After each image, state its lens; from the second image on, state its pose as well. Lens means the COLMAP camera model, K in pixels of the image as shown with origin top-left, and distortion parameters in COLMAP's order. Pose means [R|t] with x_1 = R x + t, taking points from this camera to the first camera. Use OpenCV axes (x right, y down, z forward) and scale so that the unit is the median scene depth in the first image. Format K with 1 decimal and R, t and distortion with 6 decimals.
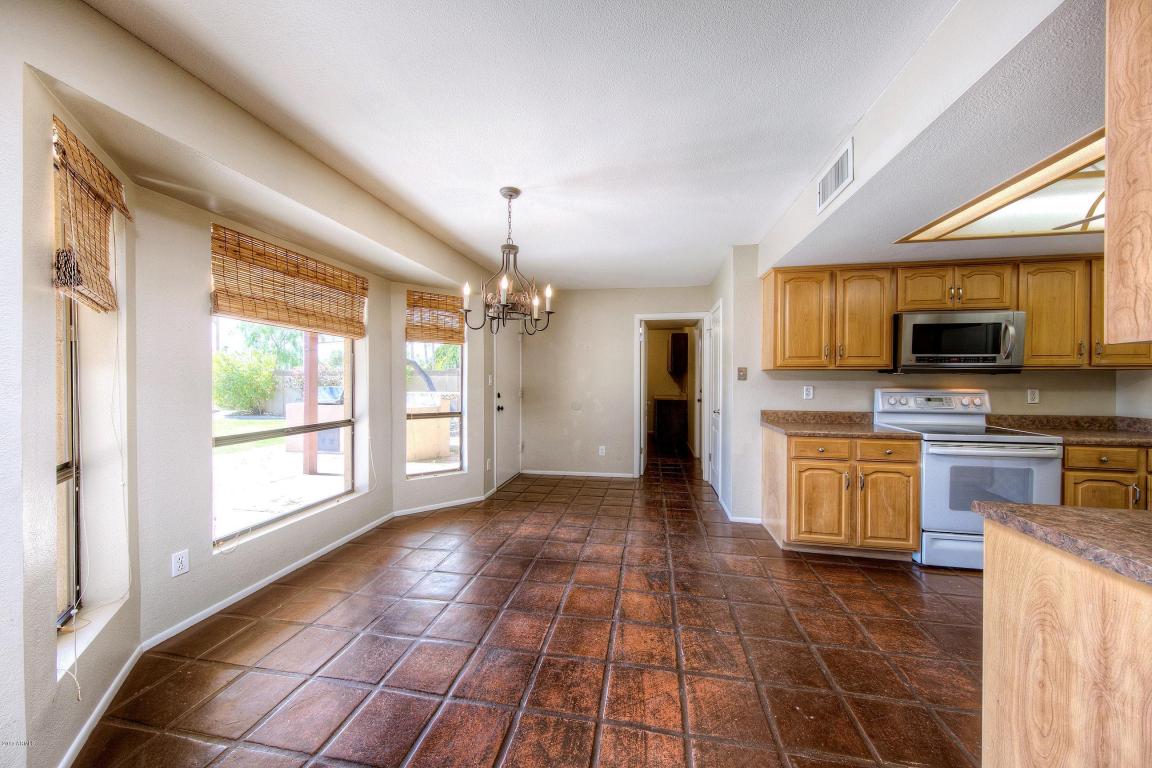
lens RADIAL K [[392.4, 0, 583.2], [0, 392.4, 378.0], [0, 0, 1]] dist [0.001392, 0.000024]
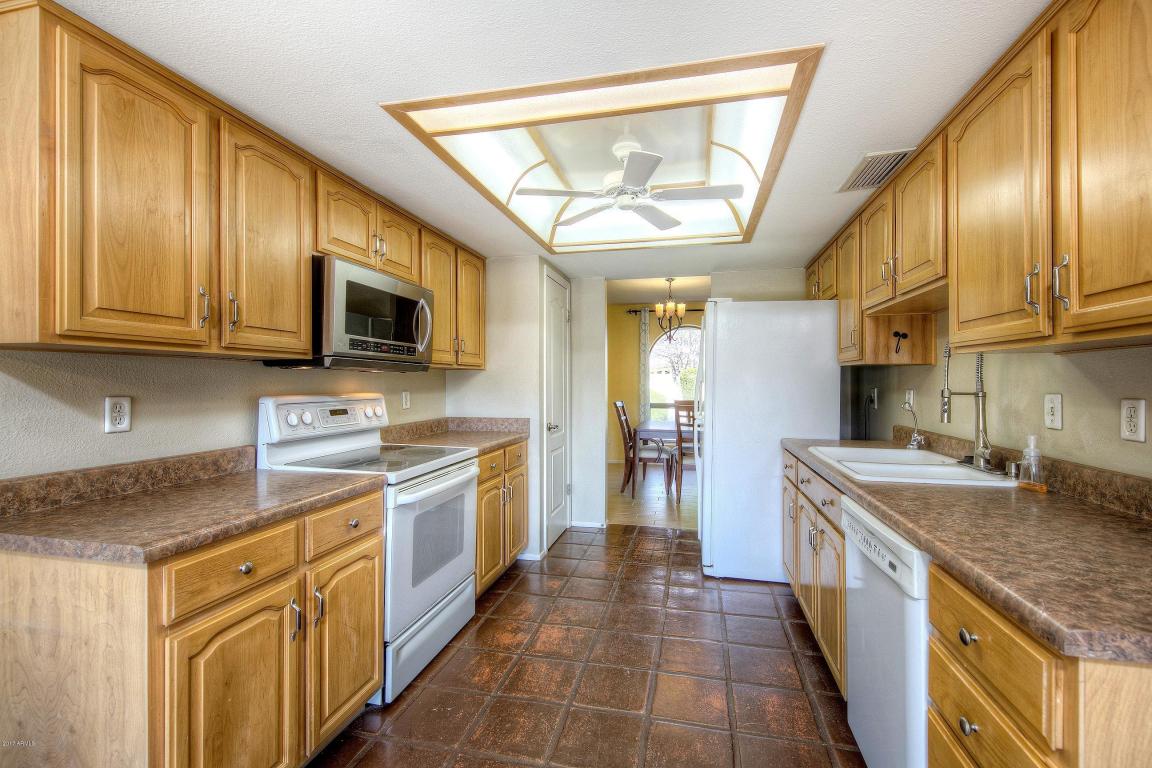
lens RADIAL K [[500.9, 0, 586.9], [0, 500.9, 382.1], [0, 0, 1]] dist [0.001363, -0.000170]
pose [[0.049565, -0.005272, 0.998757, 0.142713], [-0.001861, 0.999984, 0.005371, 0.003511], [-0.998769, -0.002125, 0.049554, 0.618203]]
